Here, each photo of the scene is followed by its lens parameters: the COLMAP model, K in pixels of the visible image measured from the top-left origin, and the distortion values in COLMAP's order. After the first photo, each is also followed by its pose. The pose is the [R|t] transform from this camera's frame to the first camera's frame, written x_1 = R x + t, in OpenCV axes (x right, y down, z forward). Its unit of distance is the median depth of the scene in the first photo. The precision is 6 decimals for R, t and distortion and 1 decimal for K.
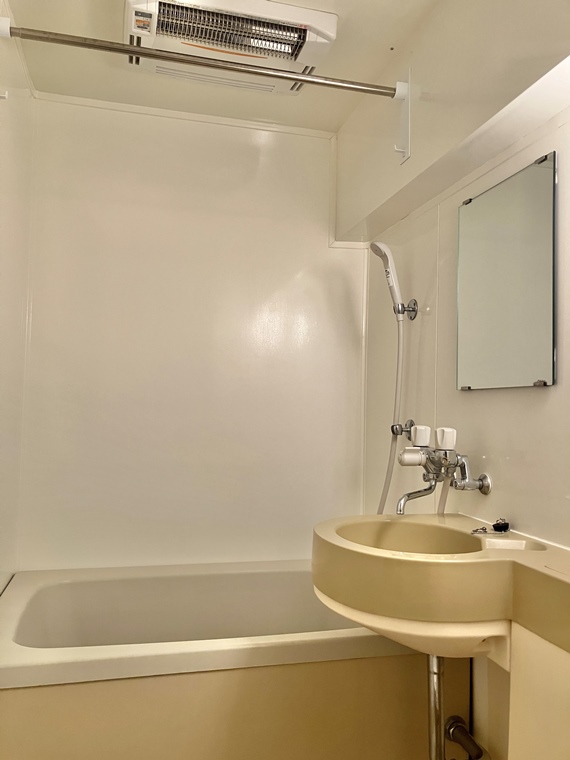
lens RADIAL K [[613.9, 0, 287.6], [0, 613.9, 380.2], [0, 0, 1]] dist [0.015635, -0.020969]
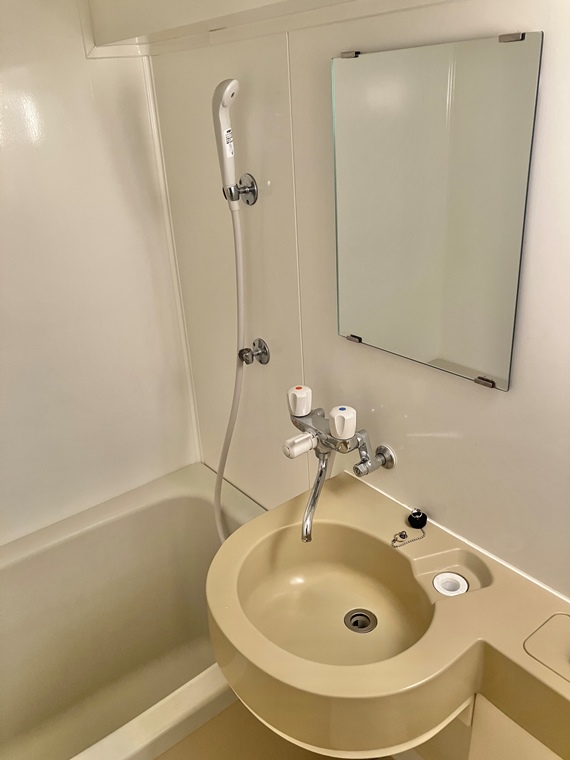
lens RADIAL K [[613.9, 0, 284.0], [0, 613.9, 380.5], [0, 0, 1]] dist [0.015635, -0.020969]
pose [[0.910195, -0.237978, 0.338986, -0.044899], [0.056838, 0.882476, 0.466911, -0.247251], [-0.410262, -0.405713, 0.816751, 0.342629]]
